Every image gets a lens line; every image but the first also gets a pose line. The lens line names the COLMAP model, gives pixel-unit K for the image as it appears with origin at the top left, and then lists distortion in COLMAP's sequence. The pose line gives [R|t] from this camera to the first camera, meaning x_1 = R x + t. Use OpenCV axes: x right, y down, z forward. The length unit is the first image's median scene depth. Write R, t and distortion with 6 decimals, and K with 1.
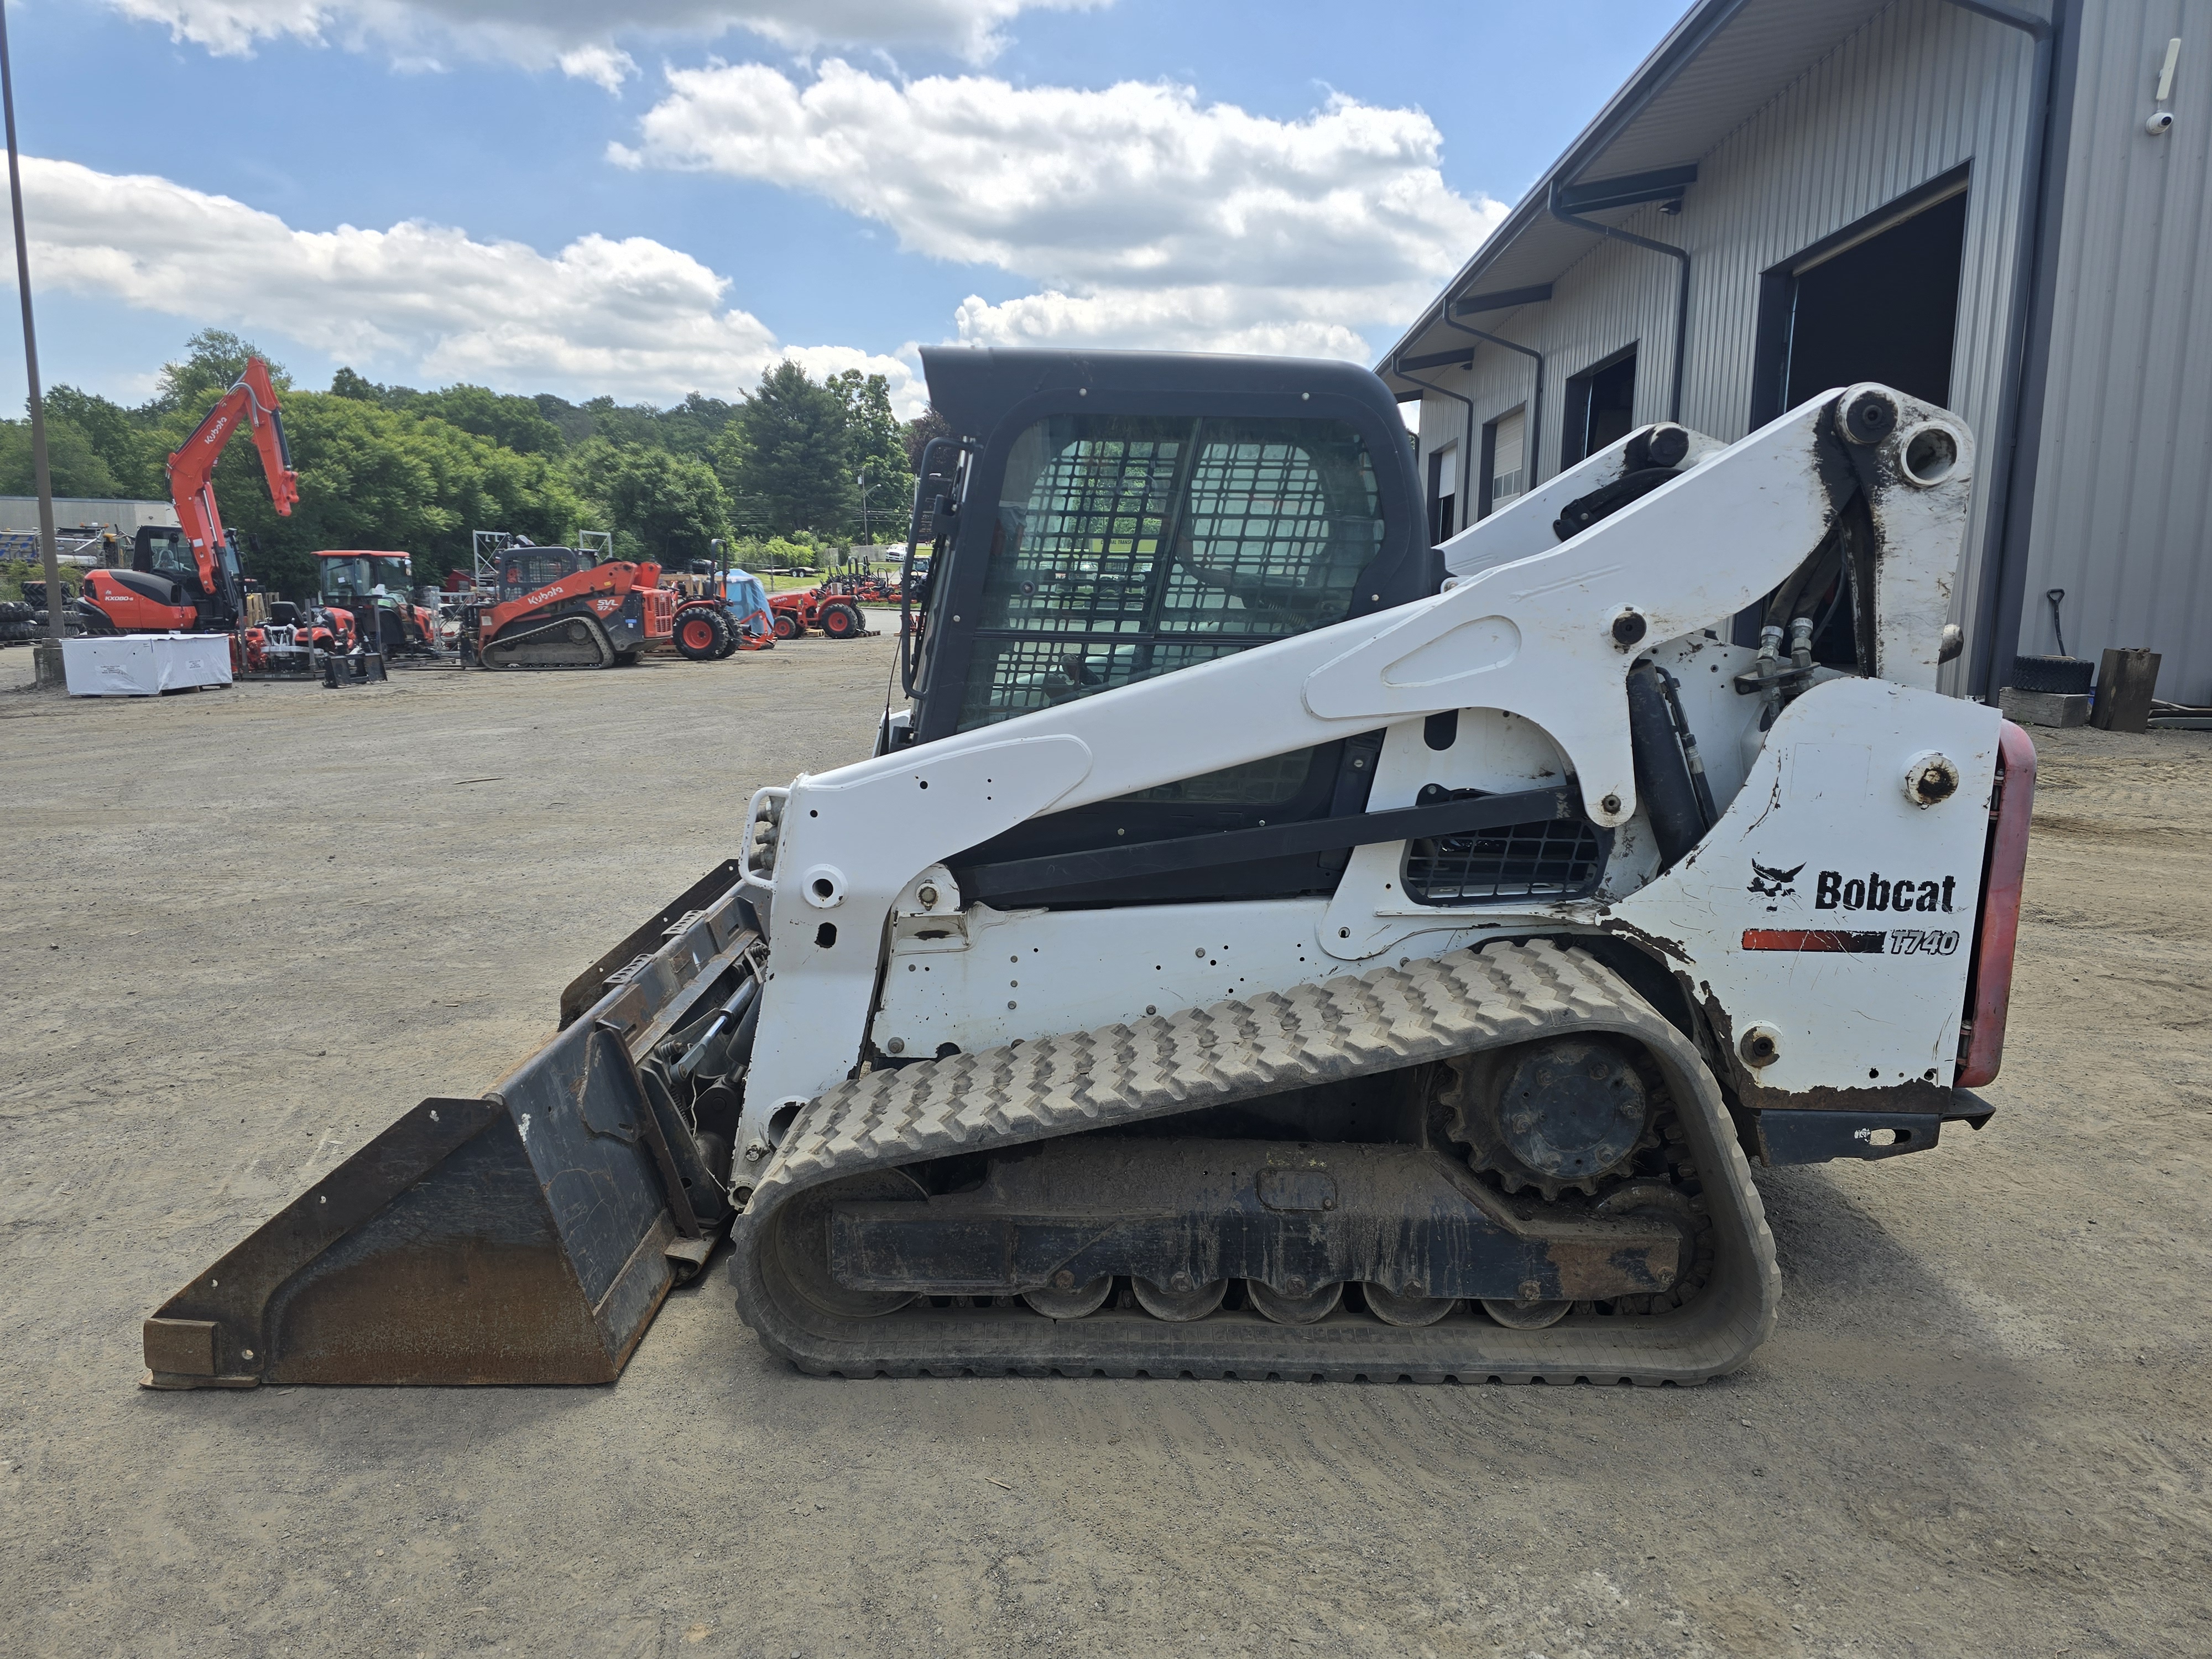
lens RADIAL K [[1489.8, 0, 1113.1], [0, 1489.8, 822.6], [0, 0, 1]] dist [0.067108, -0.060501]
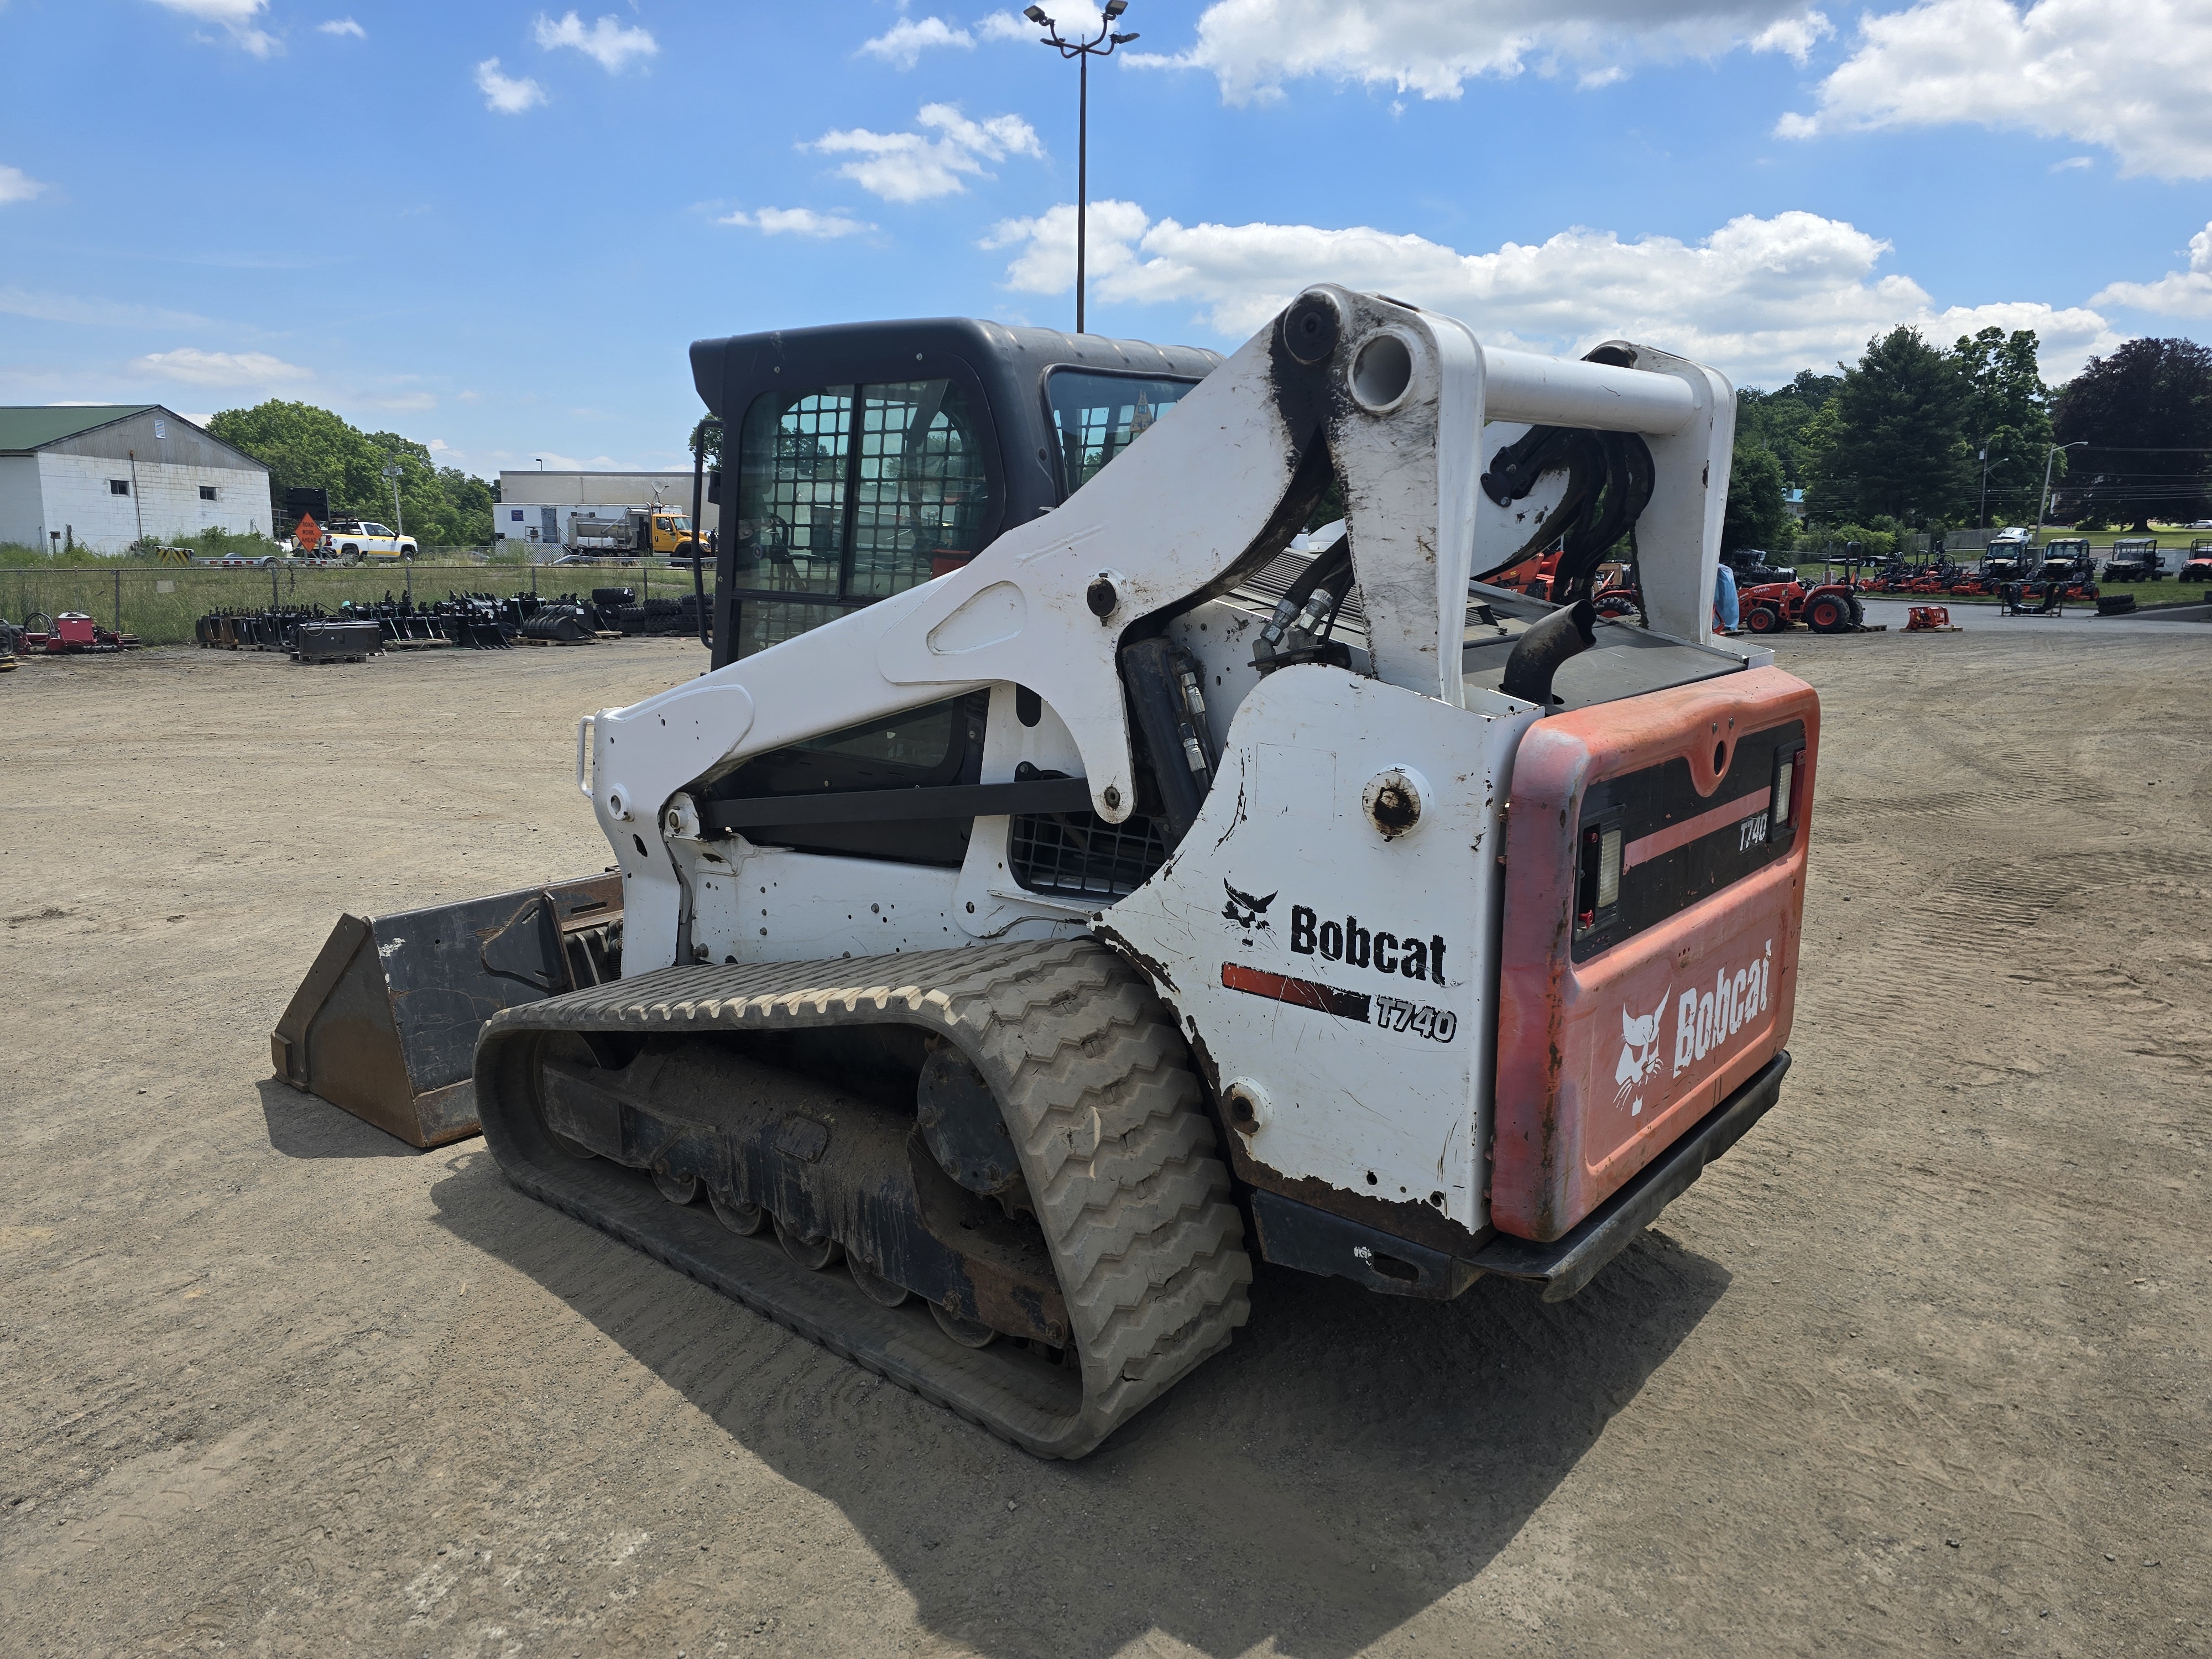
lens RADIAL K [[1486.7, 0, 1106.0], [0, 1486.7, 829.5], [0, 0, 1]] dist [0.080176, -0.083392]
pose [[0.766207, 0.112237, -0.632716, 0.881632], [-0.106314, 0.993200, 0.047440, -0.034256], [0.633738, 0.030918, 0.772930, 0.320375]]
